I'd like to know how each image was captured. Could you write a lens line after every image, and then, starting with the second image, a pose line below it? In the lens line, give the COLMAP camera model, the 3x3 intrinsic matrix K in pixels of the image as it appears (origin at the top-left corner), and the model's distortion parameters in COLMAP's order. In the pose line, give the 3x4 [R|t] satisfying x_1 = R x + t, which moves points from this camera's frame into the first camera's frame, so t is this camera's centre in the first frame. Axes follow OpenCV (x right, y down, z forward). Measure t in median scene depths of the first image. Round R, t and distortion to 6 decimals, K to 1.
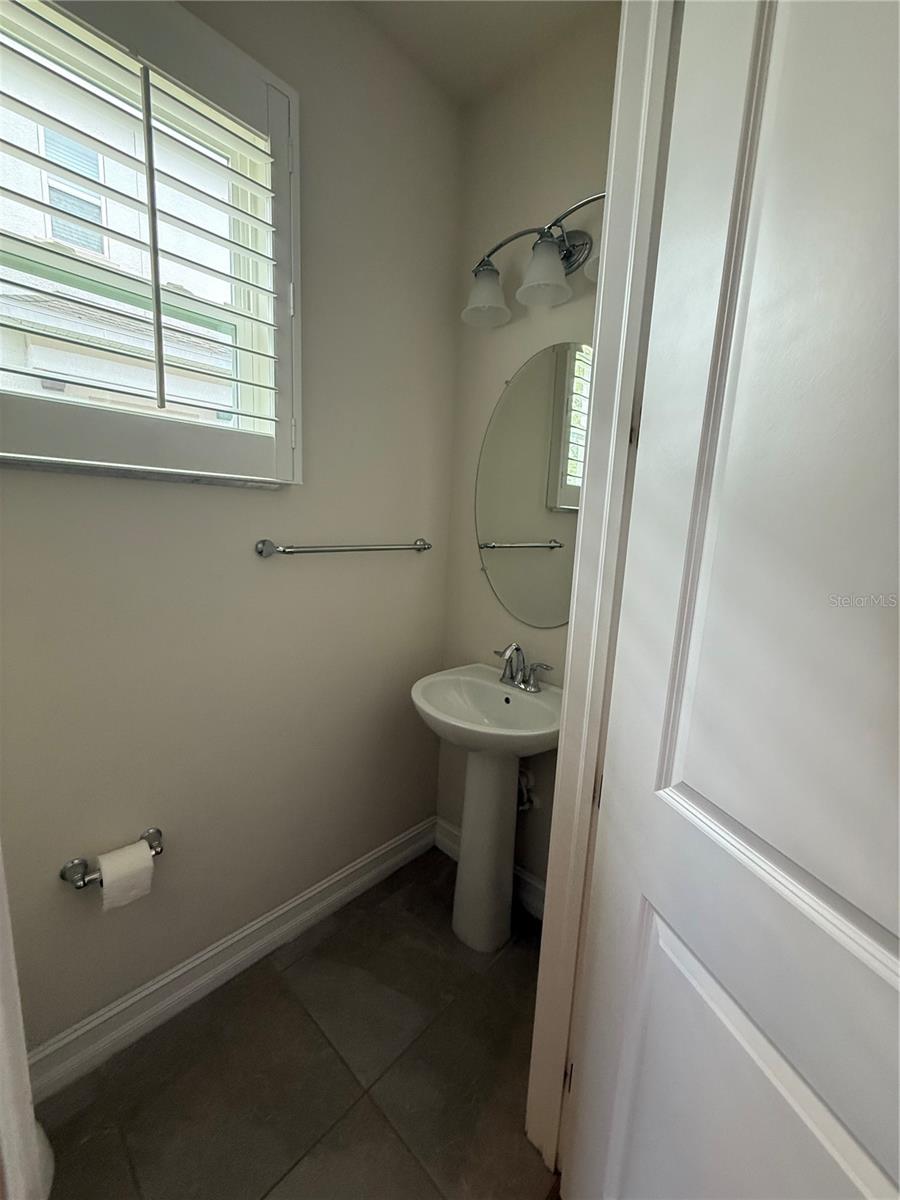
lens RADIAL K [[477.7, 0, 449.4], [0, 477.7, 599.9], [0, 0, 1]] dist [-0.001421, 0.000567]
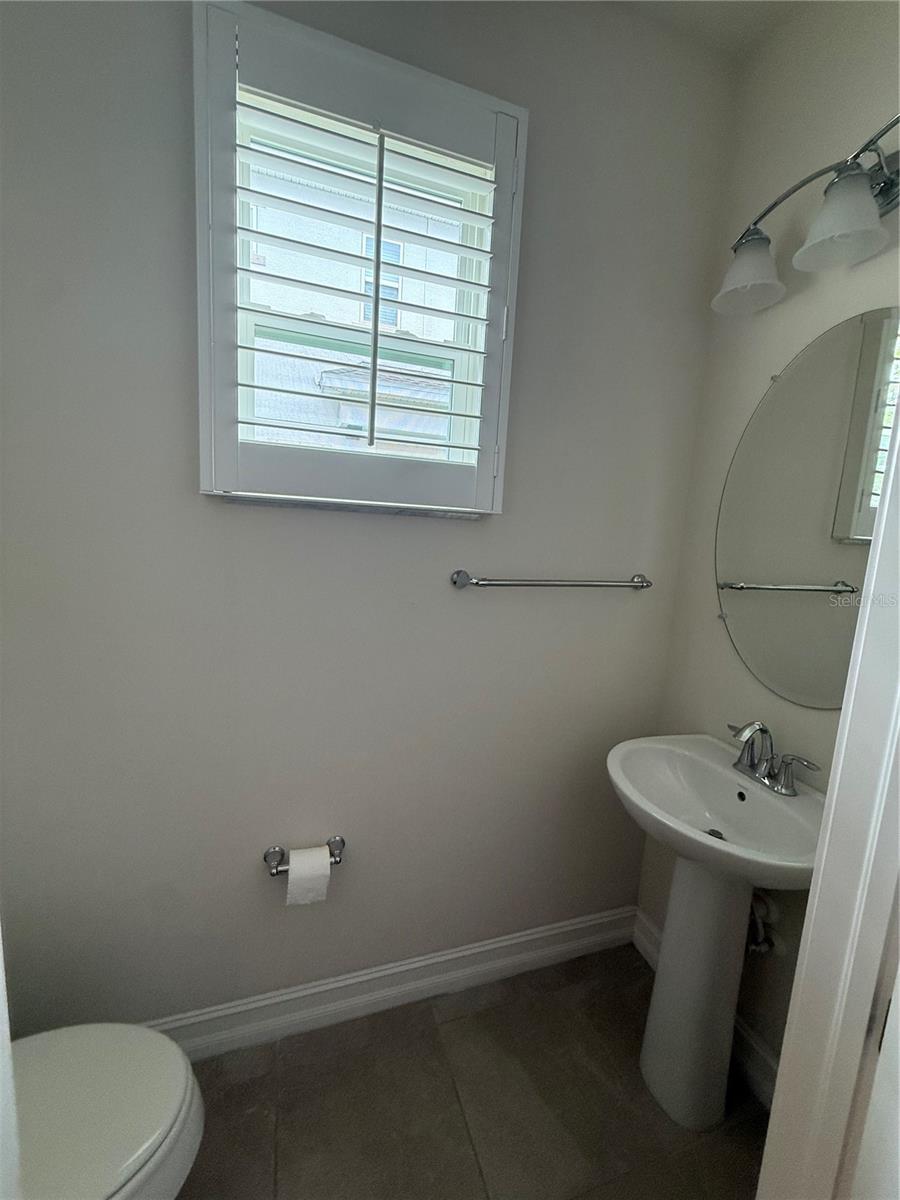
lens RADIAL K [[477.7, 0, 450.7], [0, 477.7, 599.2], [0, 0, 1]] dist [-0.001421, 0.000567]
pose [[0.882756, 0.070867, -0.464456, 0.051637], [-0.094455, 0.995144, -0.027683, -0.037312], [0.460239, 0.068308, 0.885163, 0.125141]]
